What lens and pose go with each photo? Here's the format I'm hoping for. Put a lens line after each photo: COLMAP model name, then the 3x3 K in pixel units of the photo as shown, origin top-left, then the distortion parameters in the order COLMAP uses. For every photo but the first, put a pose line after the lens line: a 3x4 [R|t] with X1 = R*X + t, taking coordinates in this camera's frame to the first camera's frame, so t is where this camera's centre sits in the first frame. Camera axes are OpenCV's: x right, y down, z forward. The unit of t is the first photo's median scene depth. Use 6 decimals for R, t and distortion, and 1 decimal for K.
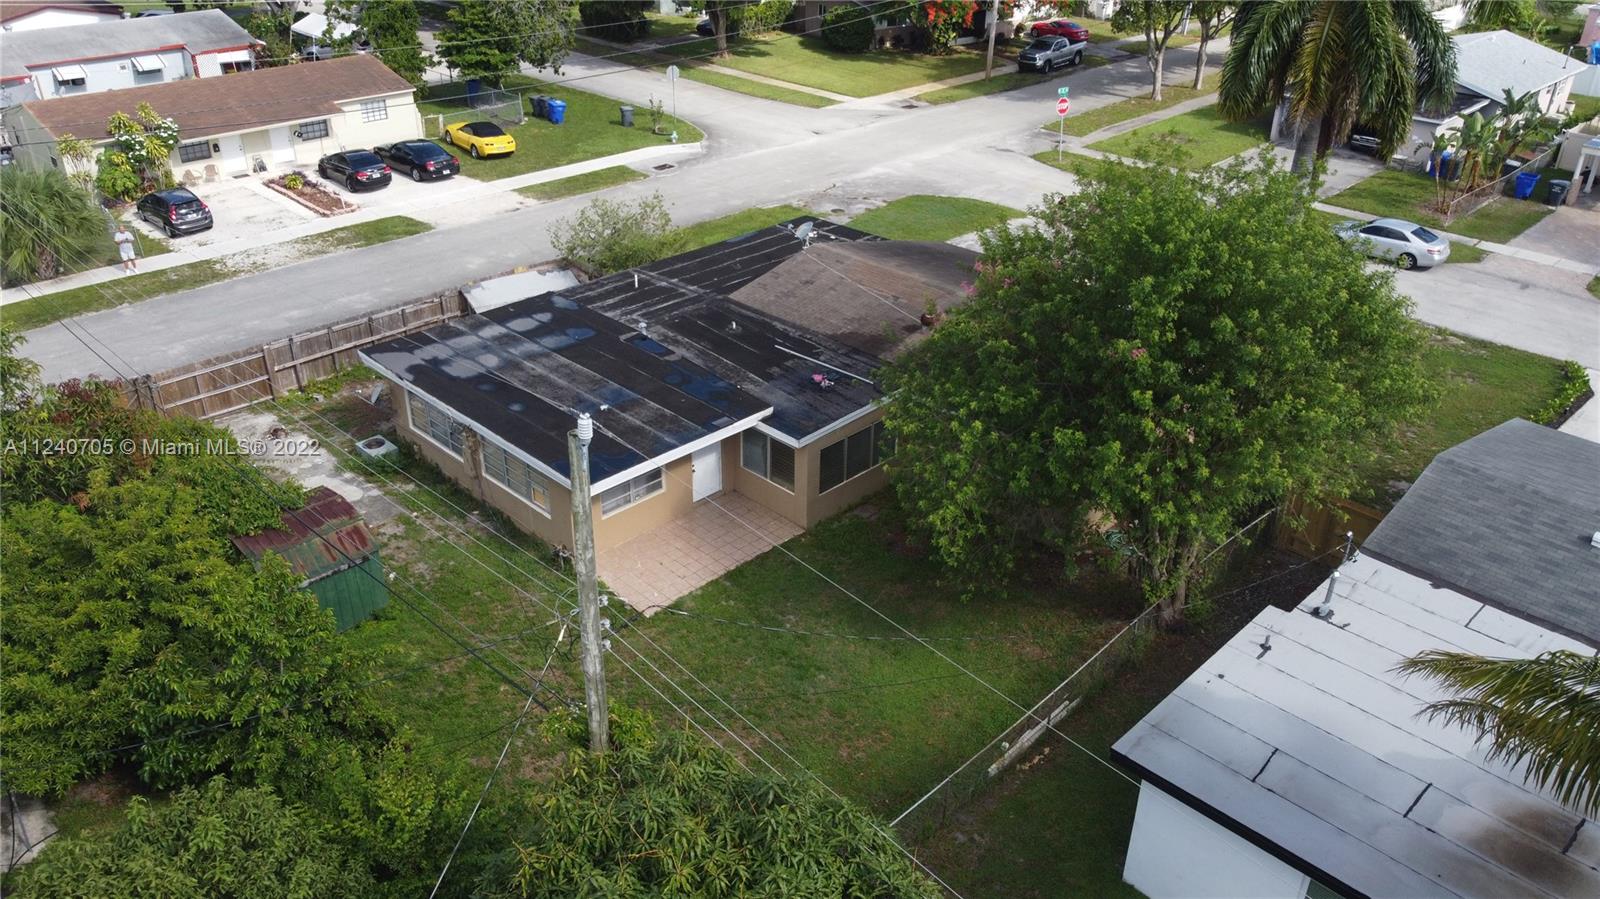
lens RADIAL K [[1214.6, 0, 792.5], [0, 1214.6, 457.5], [0, 0, 1]] dist [-0.008940, -0.001606]
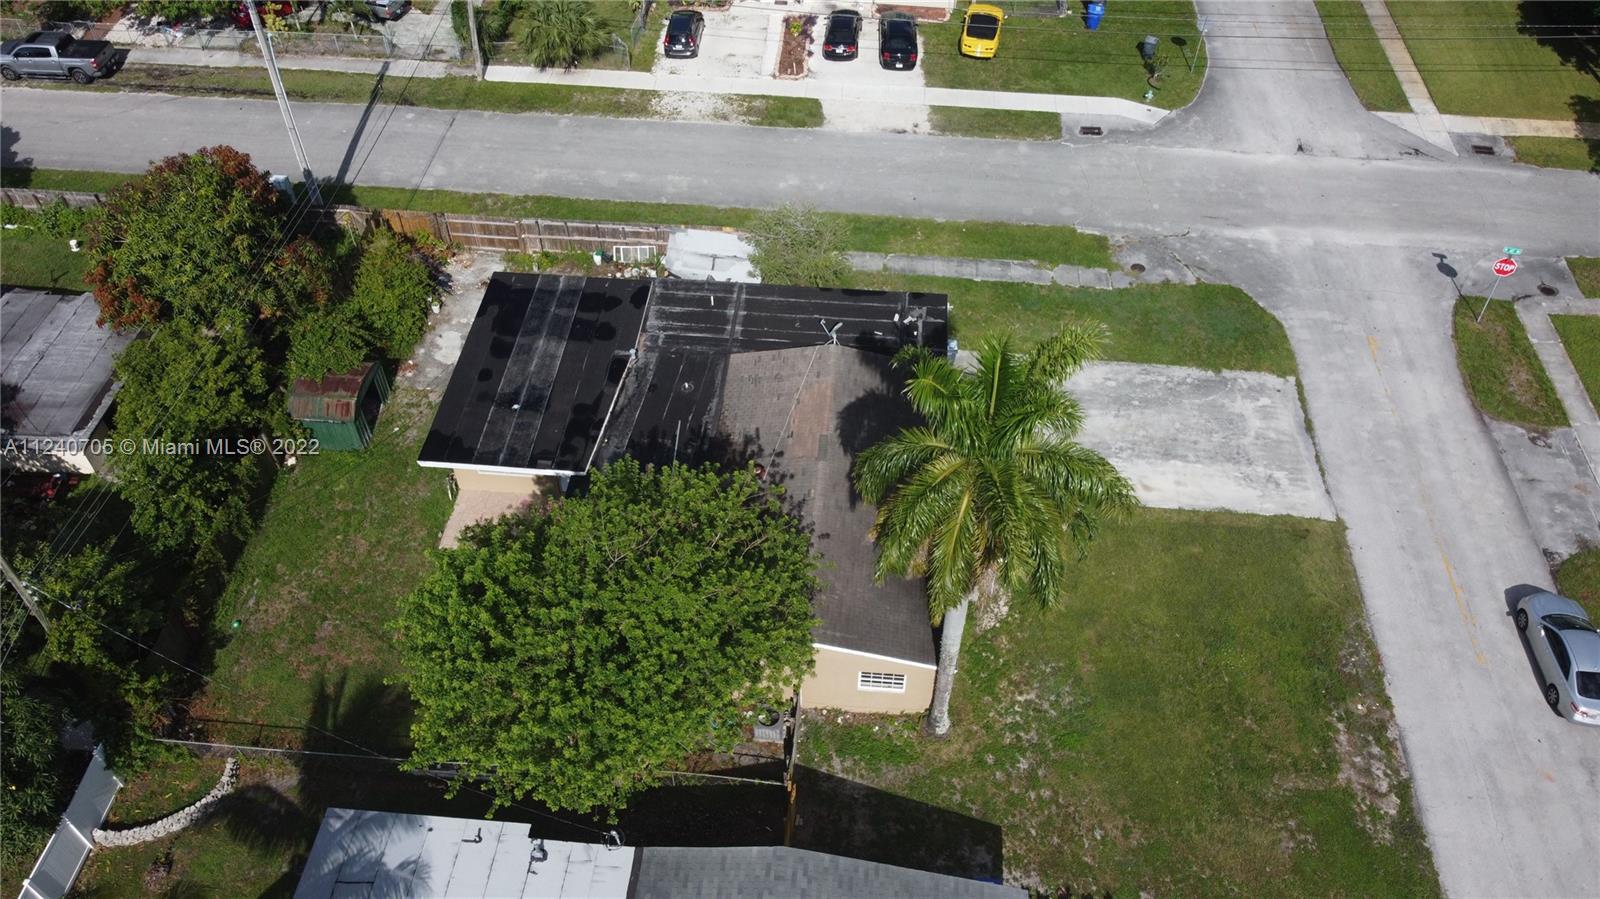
lens RADIAL K [[1214.6, 0, 792.5], [0, 1214.6, 457.5], [0, 0, 1]] dist [-0.008940, -0.001606]
pose [[0.643196, 0.556946, -0.525462, 0.467724], [-0.367967, 0.826639, 0.425755, -0.401594], [0.671490, -0.080491, 0.736629, 0.089229]]
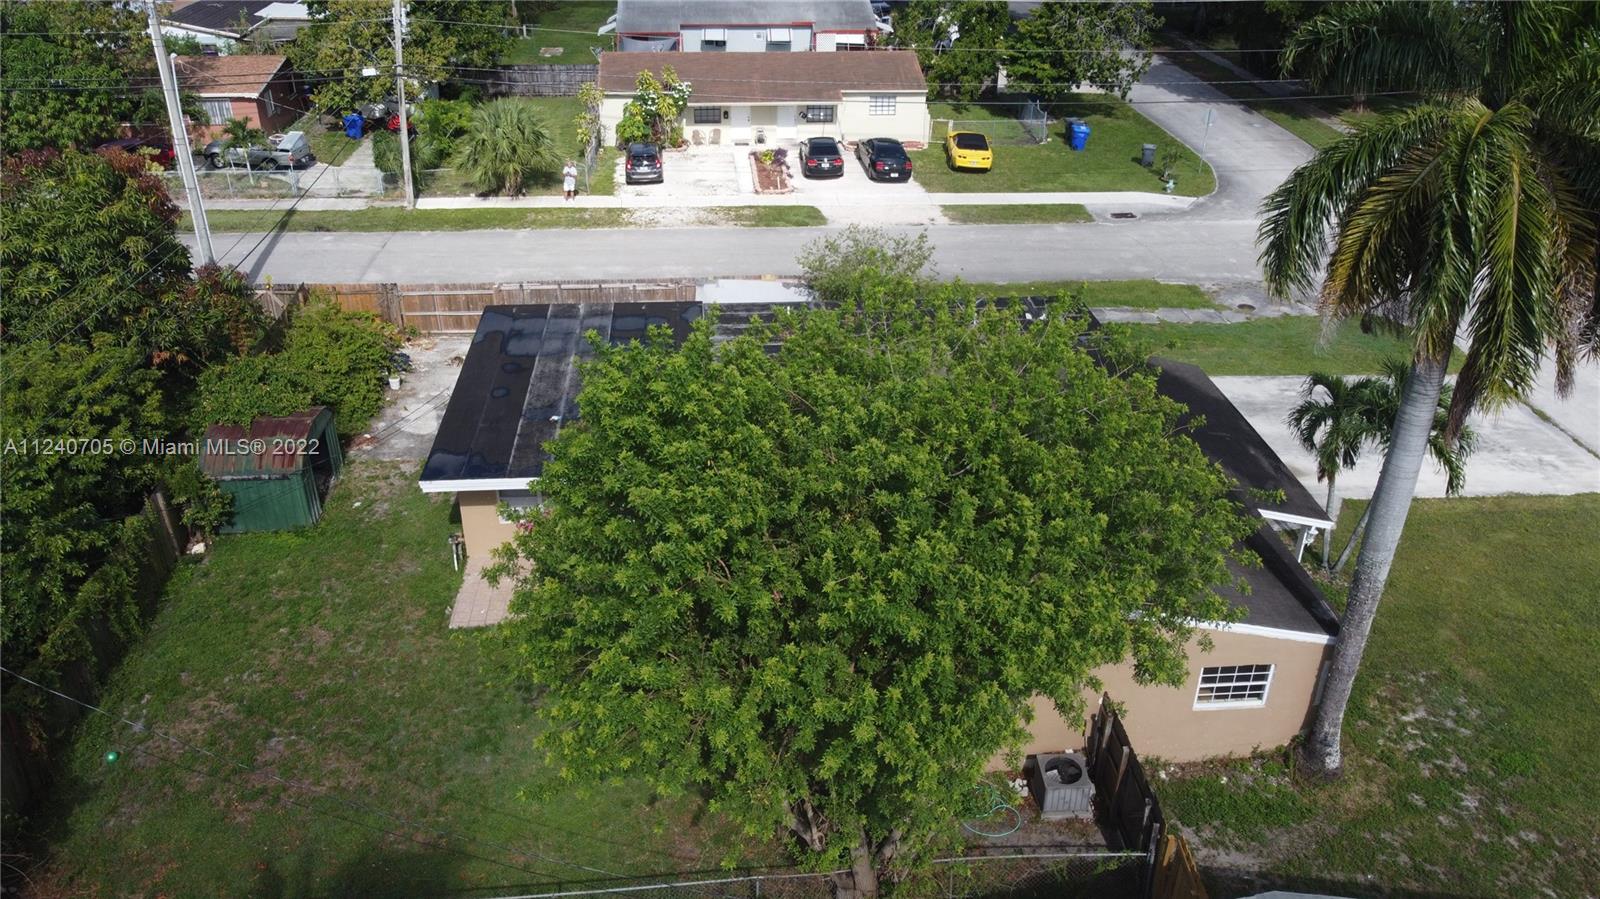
lens RADIAL K [[1214.6, 0, 792.5], [0, 1214.6, 457.5], [0, 0, 1]] dist [-0.008940, -0.001606]
pose [[0.760315, 0.314402, -0.568394, 0.310110], [-0.316671, 0.943433, 0.098254, -0.093840], [0.567133, 0.105290, 0.816868, 0.173740]]
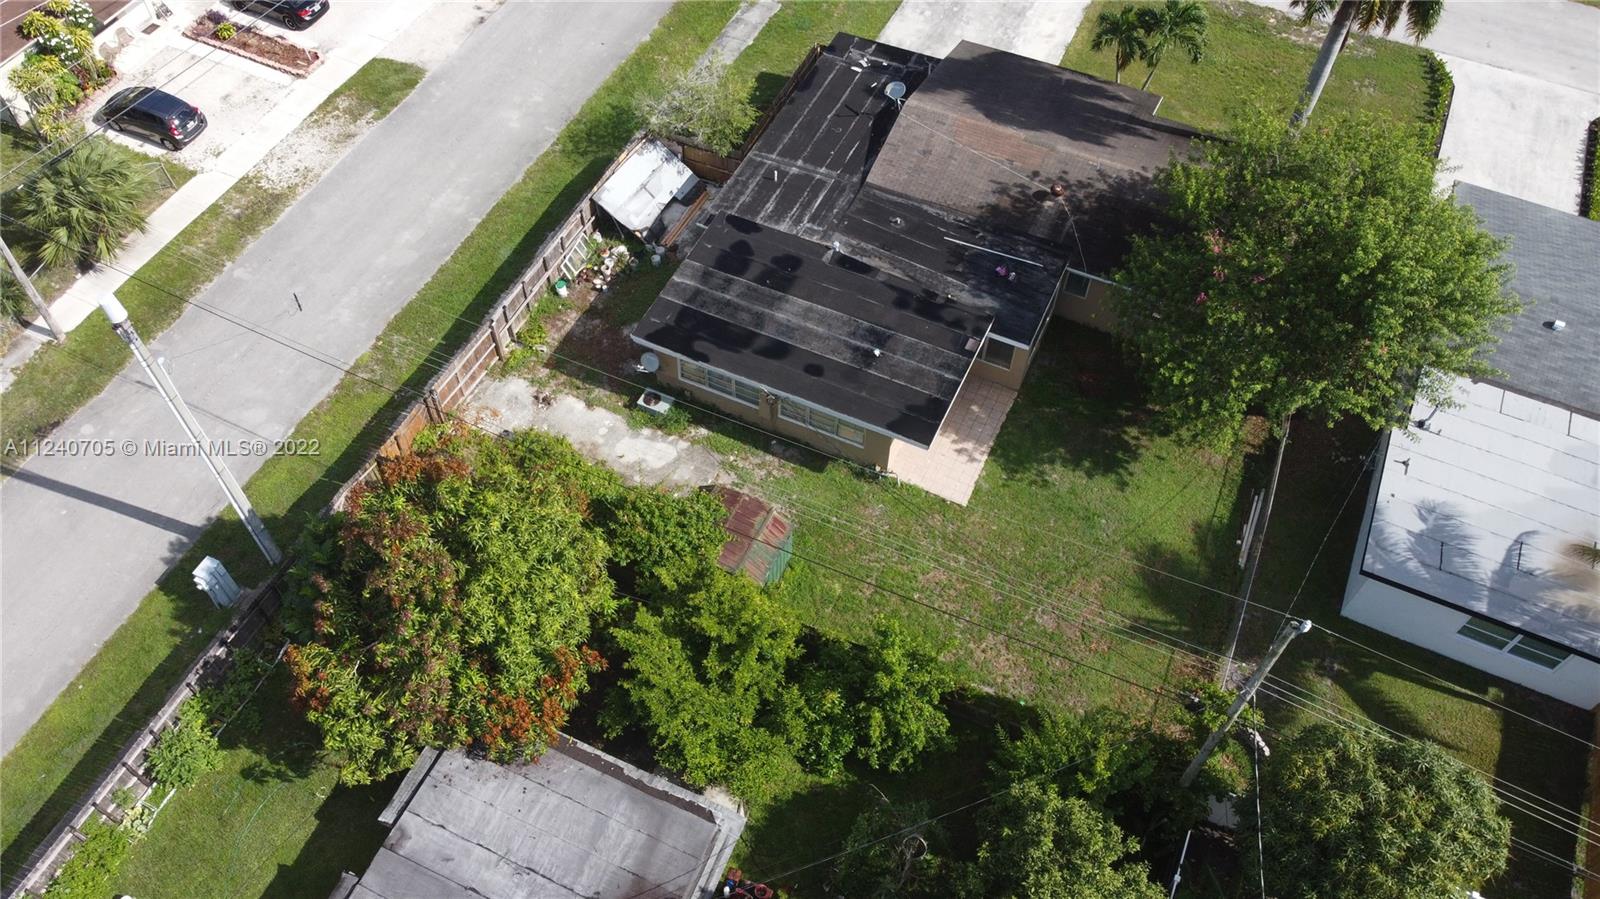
lens RADIAL K [[1214.6, 0, 792.5], [0, 1214.6, 457.5], [0, 0, 1]] dist [-0.008940, -0.001606]
pose [[0.938942, -0.277694, 0.203161, -0.294450], [0.164013, 0.880277, 0.445210, -0.293396], [-0.302470, -0.384705, 0.872074, -0.071712]]
